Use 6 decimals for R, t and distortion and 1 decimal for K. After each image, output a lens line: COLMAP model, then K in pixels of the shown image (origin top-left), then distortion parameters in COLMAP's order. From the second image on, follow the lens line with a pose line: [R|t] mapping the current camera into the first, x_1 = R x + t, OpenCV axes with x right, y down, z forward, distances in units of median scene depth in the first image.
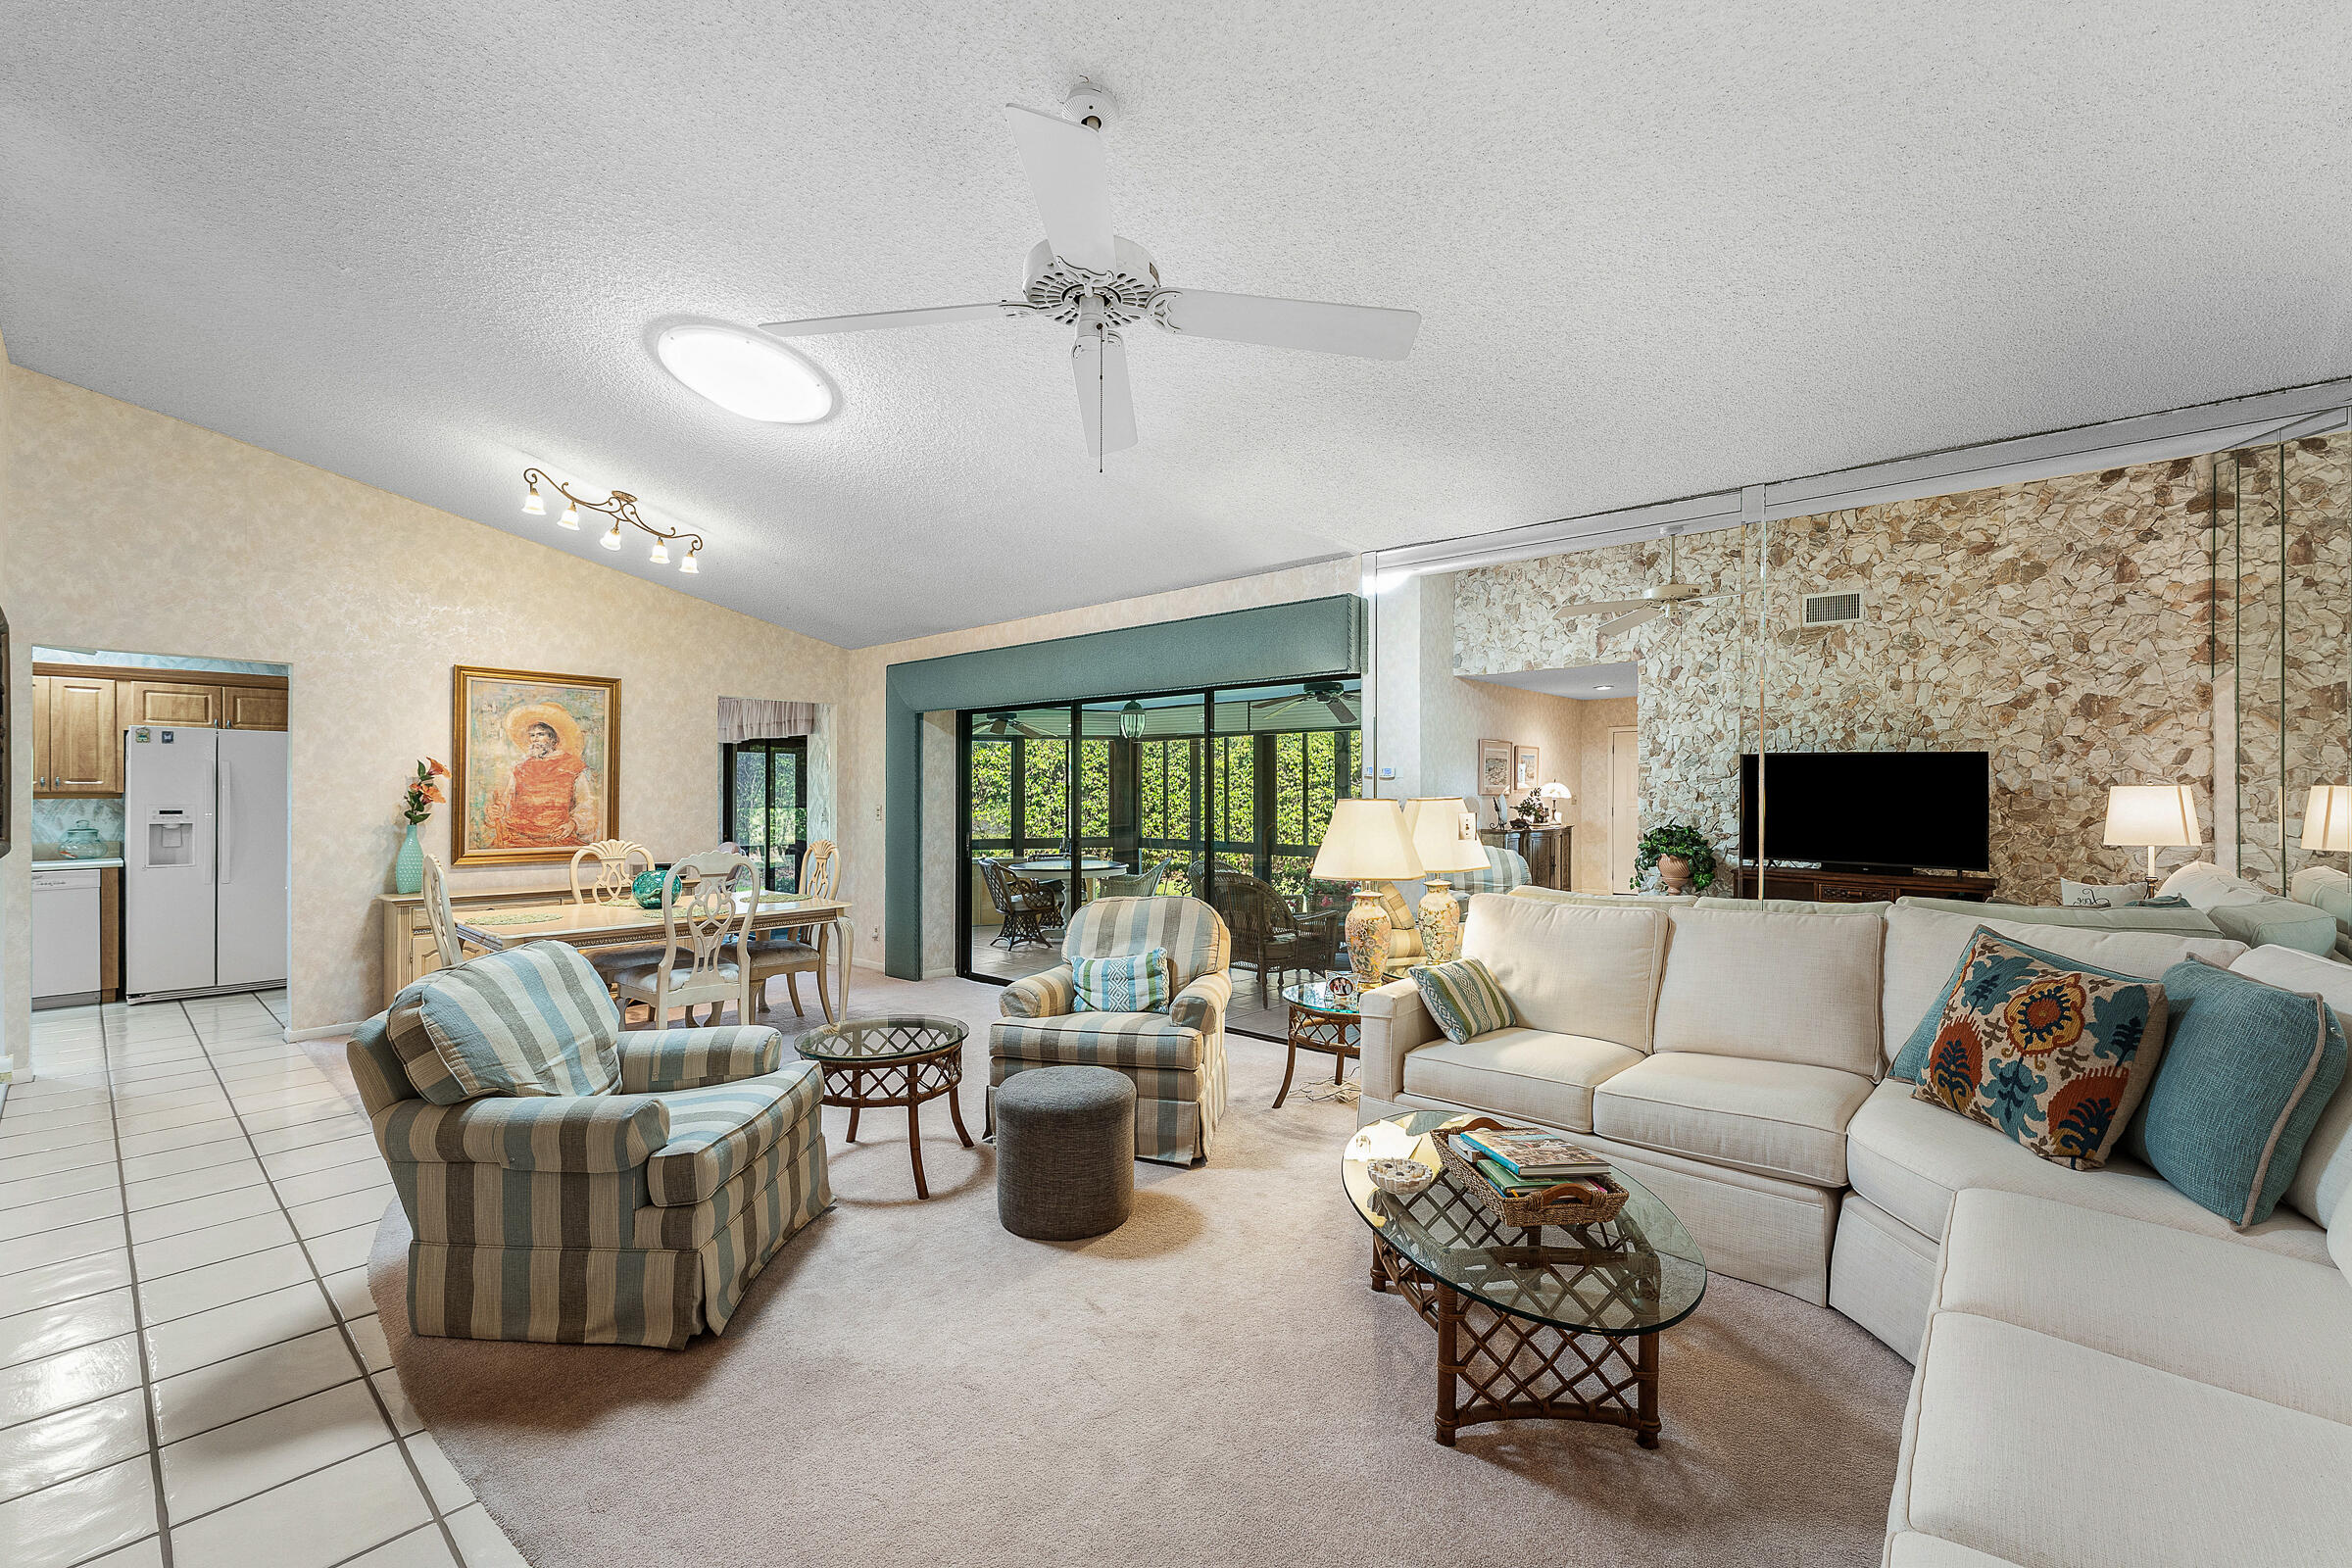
lens RADIAL K [[963.5, 0, 1144.5], [0, 963.5, 797.1], [0, 0, 1]] dist [-0.002523, -0.000710]
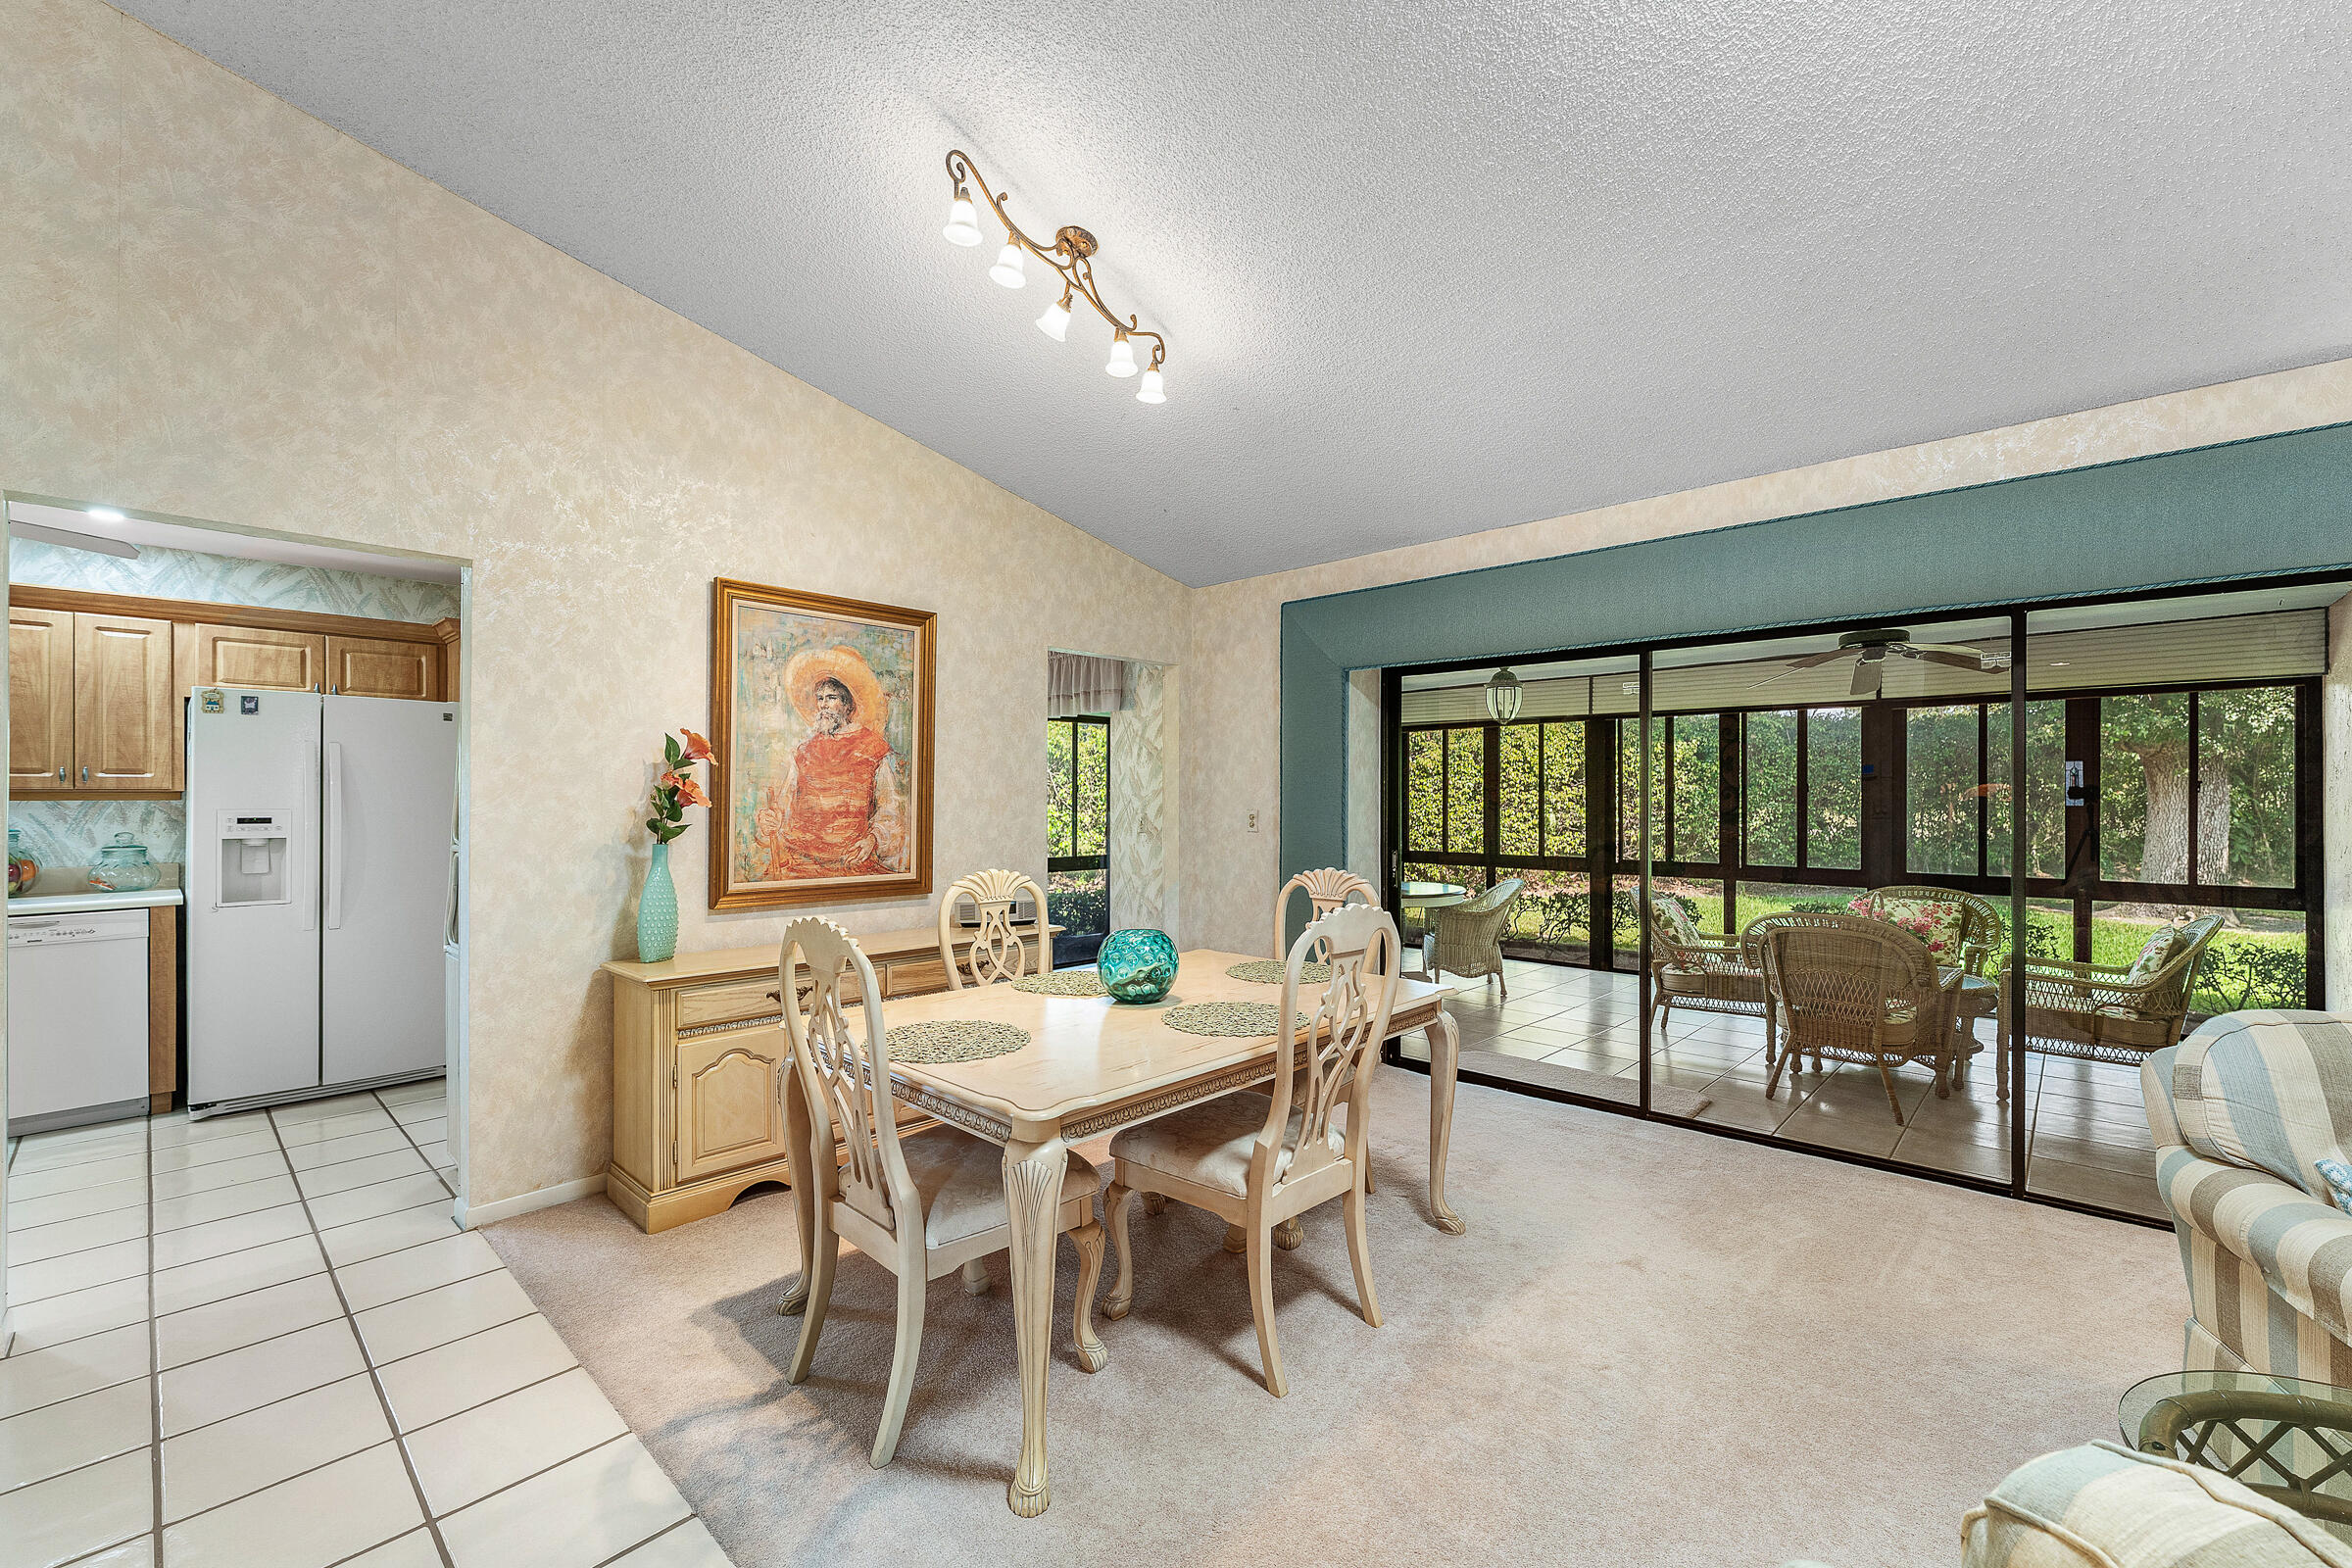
lens RADIAL K [[963.5, 0, 1151.6], [0, 963.5, 801.7], [0, 0, 1]] dist [-0.002523, -0.000710]
pose [[0.999573, 0.000086, -0.029229, -0.401517], [-0.000085, 1.000000, 0.000018, 0.002807], [0.029229, -0.000016, 0.999573, 0.380662]]
